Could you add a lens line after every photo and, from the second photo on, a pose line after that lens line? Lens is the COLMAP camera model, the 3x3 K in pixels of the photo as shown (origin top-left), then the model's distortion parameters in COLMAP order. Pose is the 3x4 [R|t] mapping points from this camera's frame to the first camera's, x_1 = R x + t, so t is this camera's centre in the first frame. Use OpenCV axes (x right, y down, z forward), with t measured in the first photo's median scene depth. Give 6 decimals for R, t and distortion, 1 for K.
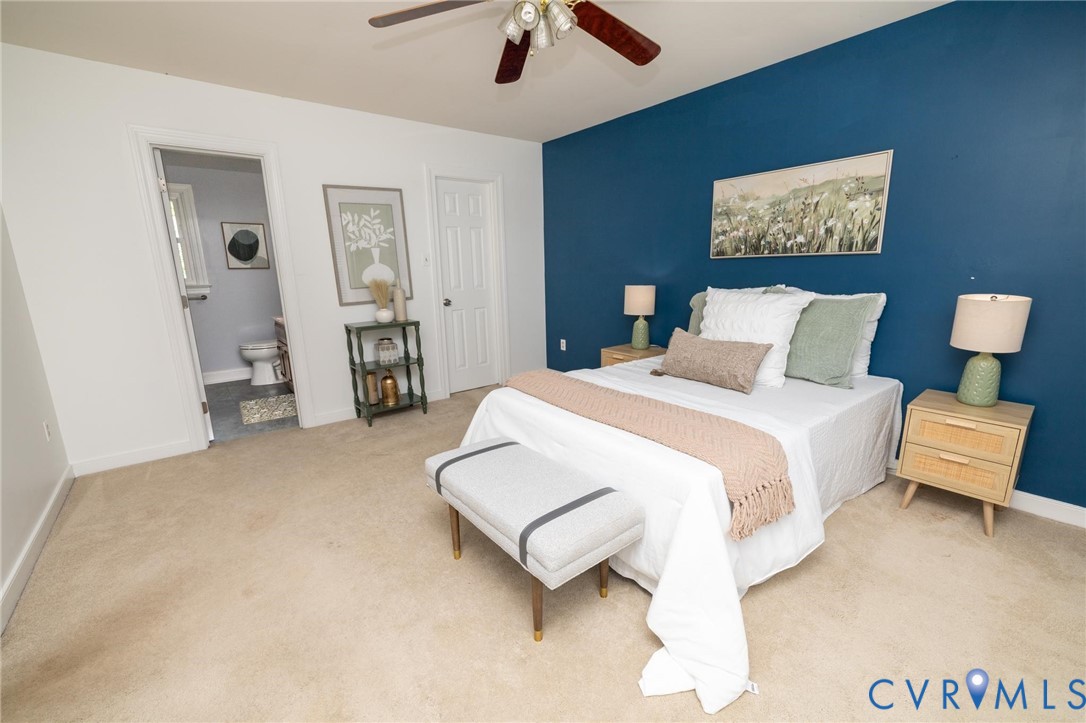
lens RADIAL K [[461.3, 0, 545.6], [0, 461.3, 364.2], [0, 0, 1]] dist [0.001867, 0.000215]
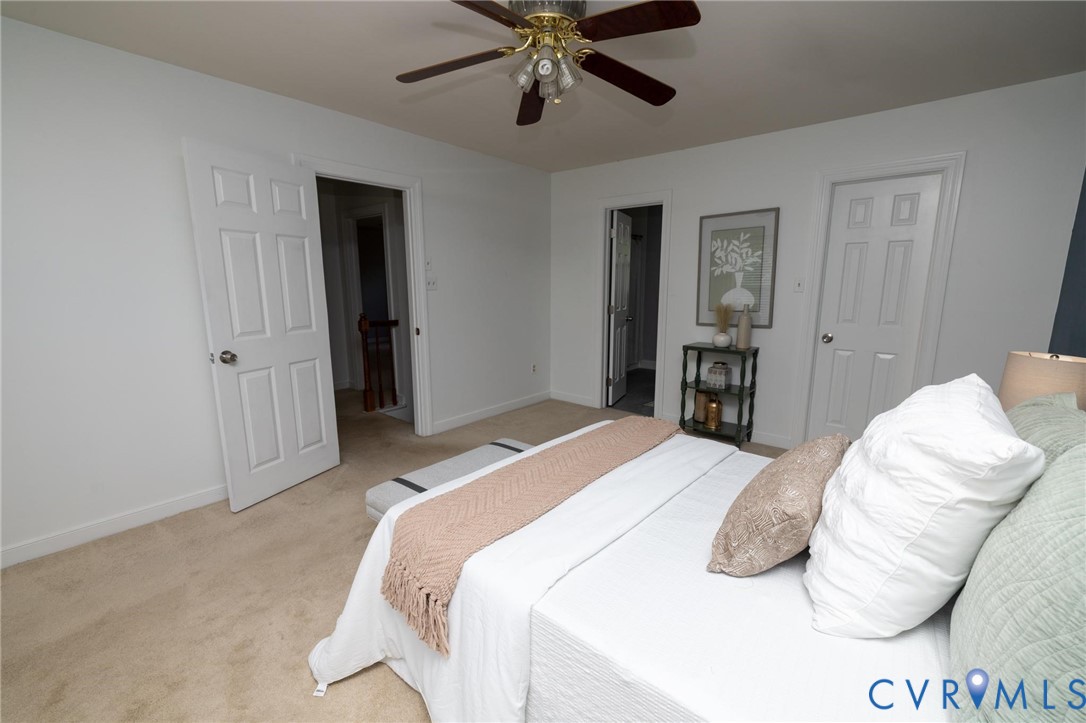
lens RADIAL K [[461.3, 0, 545.5], [0, 461.3, 363.6], [0, 0, 1]] dist [0.001867, 0.000215]
pose [[0.191934, 0.189940, -0.962852, 0.545327], [-0.219719, 0.964505, 0.146467, -0.118092], [0.956496, 0.183445, 0.226855, 0.419388]]
